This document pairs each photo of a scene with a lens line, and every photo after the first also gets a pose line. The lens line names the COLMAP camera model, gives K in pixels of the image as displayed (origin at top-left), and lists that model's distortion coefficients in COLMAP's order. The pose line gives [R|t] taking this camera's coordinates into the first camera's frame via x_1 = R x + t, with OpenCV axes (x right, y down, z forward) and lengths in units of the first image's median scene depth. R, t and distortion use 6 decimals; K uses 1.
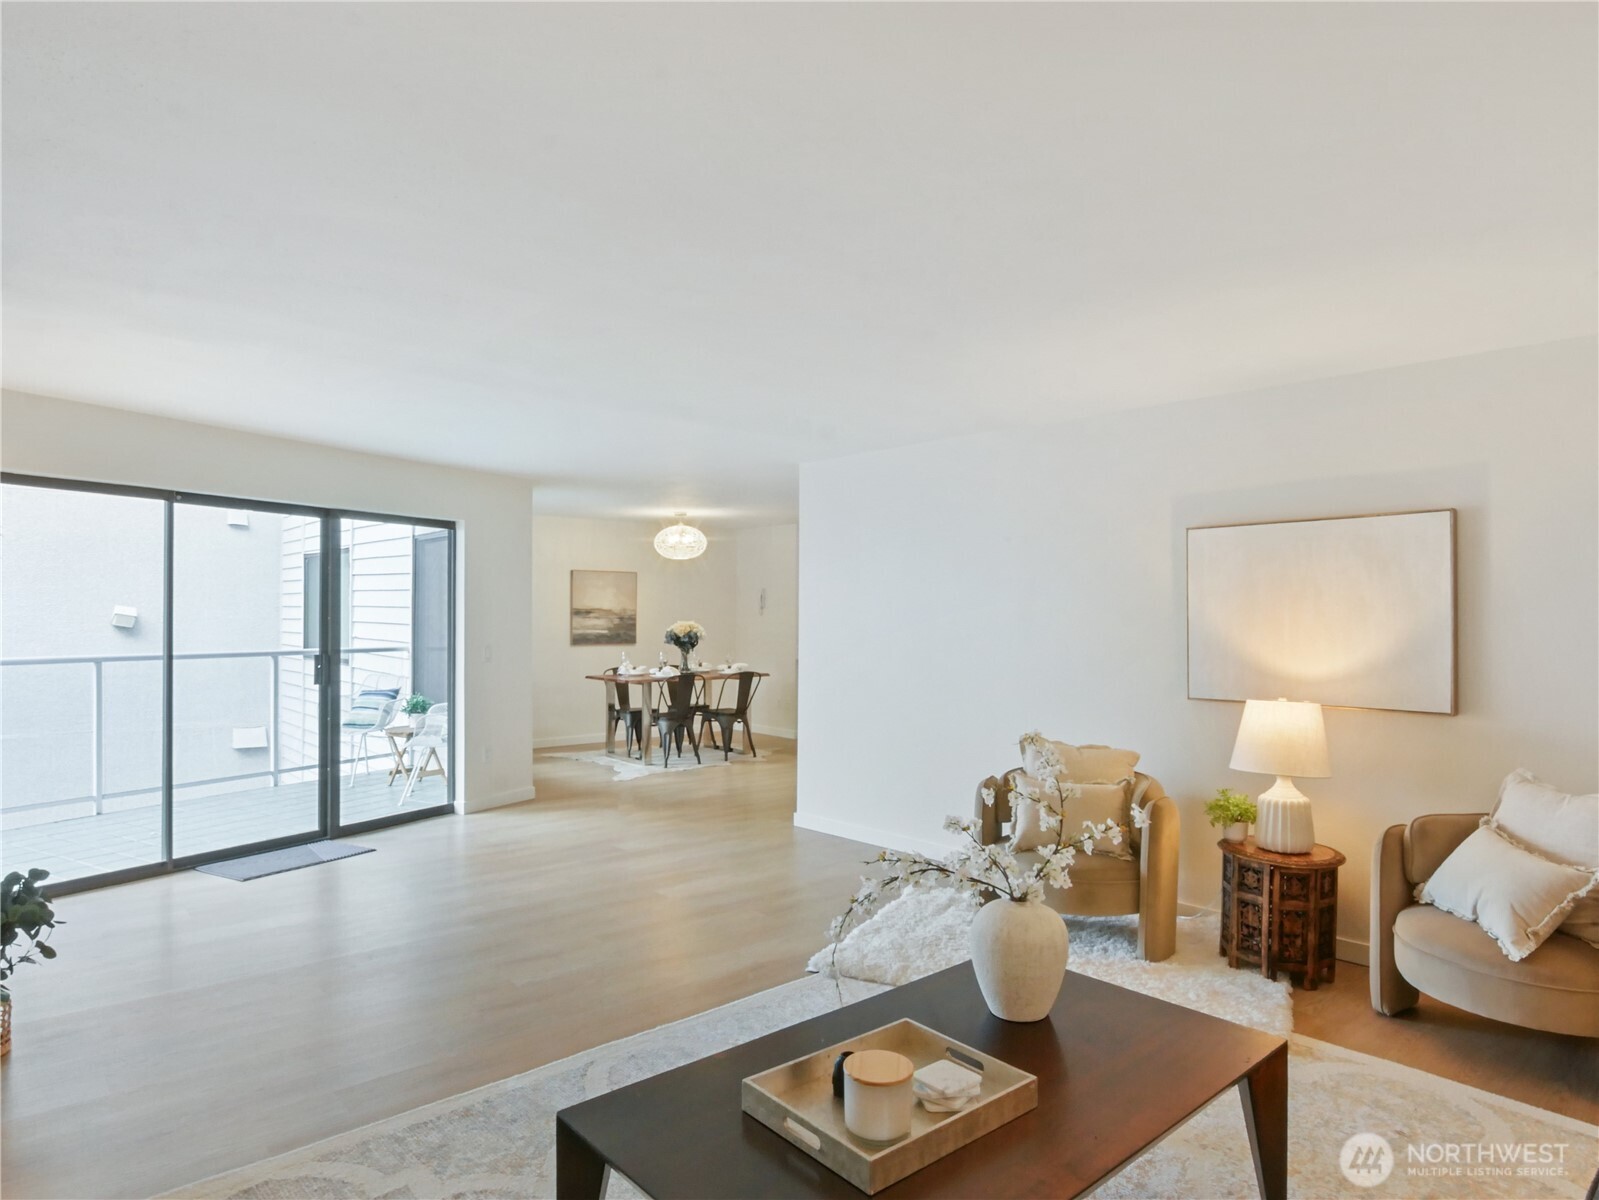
lens RADIAL K [[974.0, 0, 796.5], [0, 974.0, 612.1], [0, 0, 1]] dist [0.002589, 0.000313]
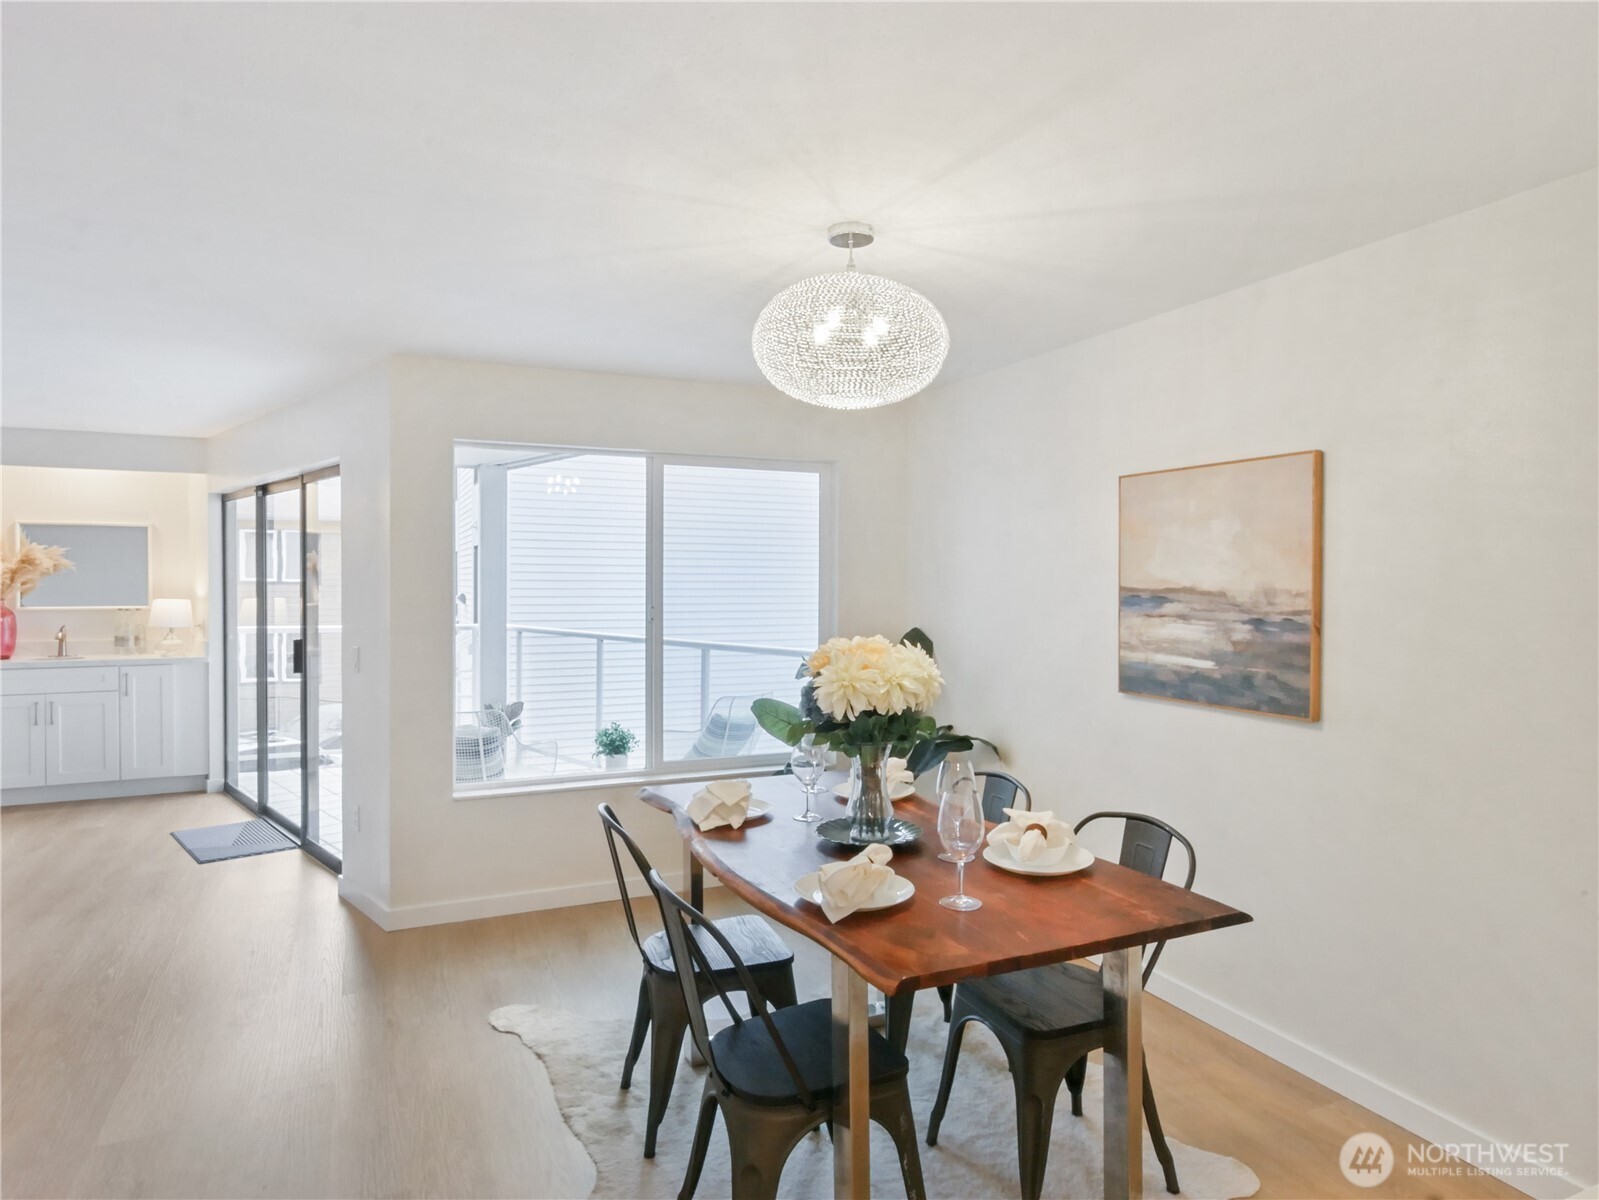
lens RADIAL K [[974.0, 0, 794.3], [0, 974.0, 599.2], [0, 0, 1]] dist [0.002589, 0.000313]
pose [[-0.300649, 0.012390, -0.953654, 0.143219], [-0.003853, 0.999892, 0.014205, -0.004379], [0.953727, 0.007945, -0.300568, 1.070519]]
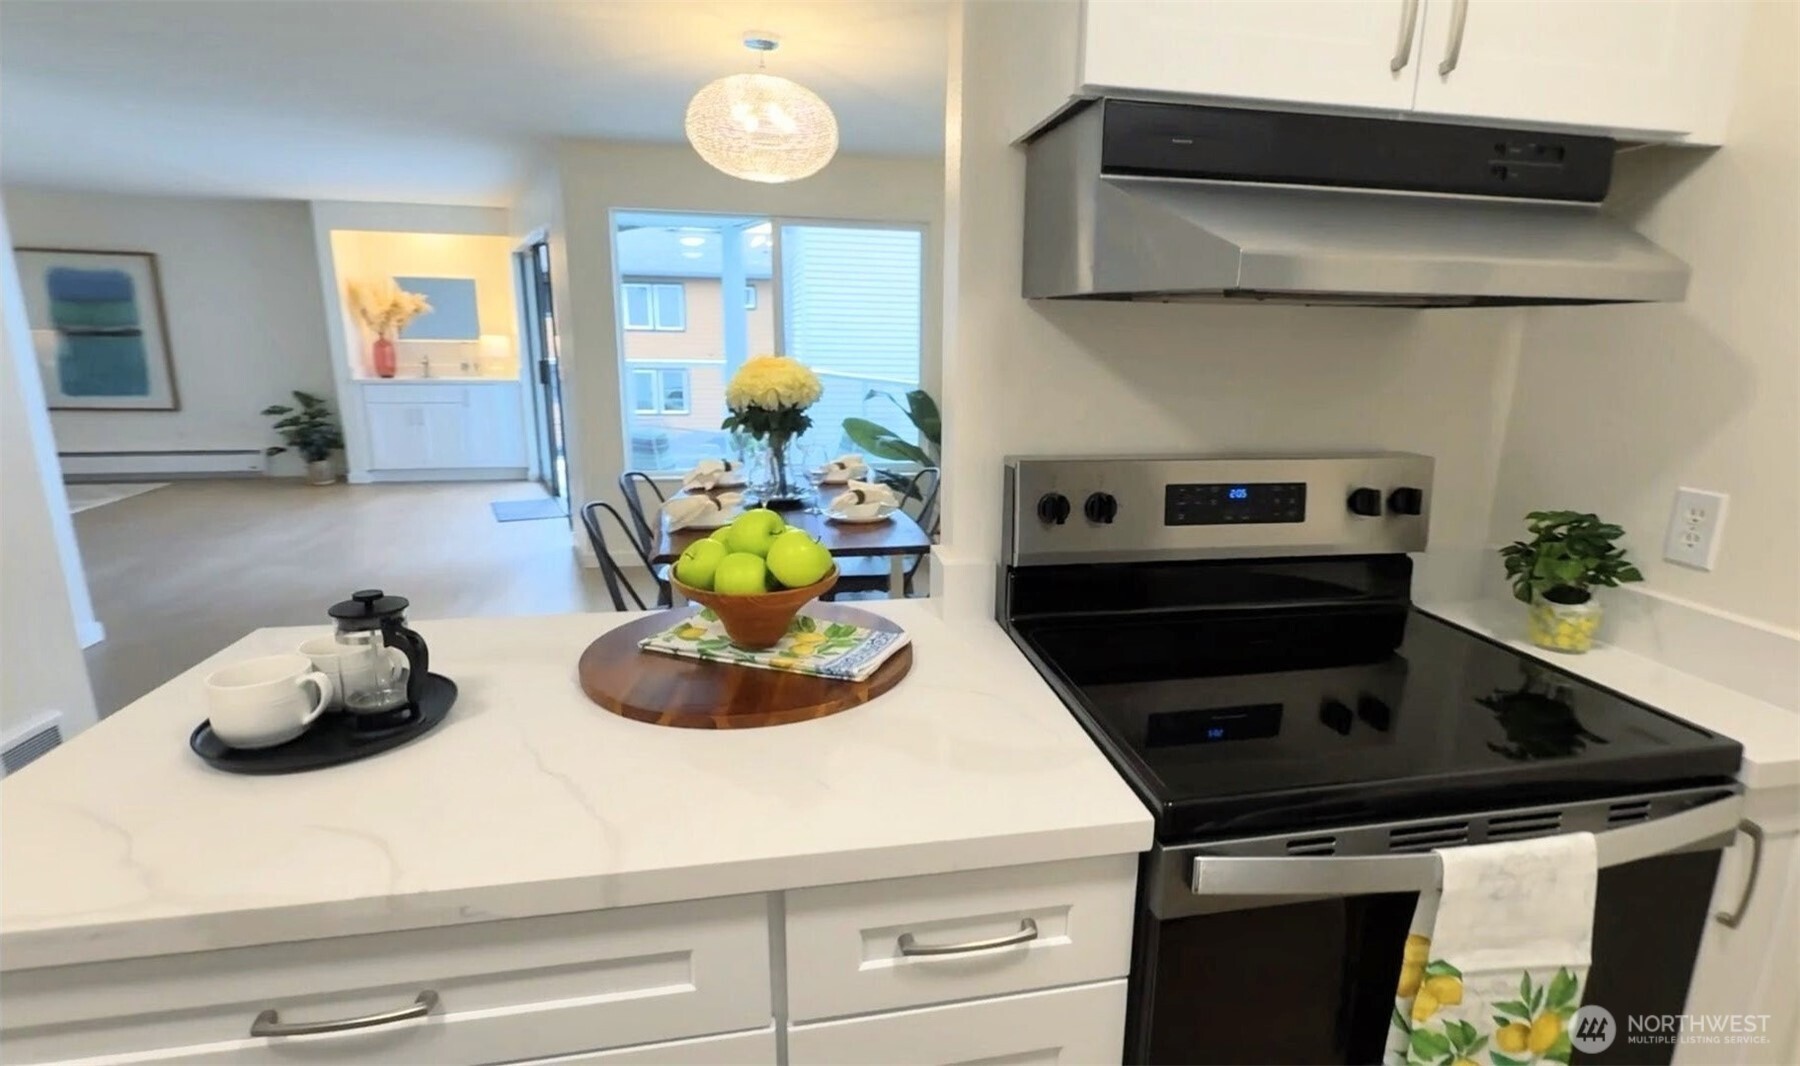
lens RADIAL K [[868.7, 0, 933.8], [0, 868.7, 527.6], [0, 0, 1]] dist [-0.000153, -0.000008]
pose [[-0.493679, 0.176347, -0.851576, 0.143820], [-0.019148, 0.976782, 0.213376, 0.001667], [0.869433, 0.121646, -0.478841, 1.225734]]
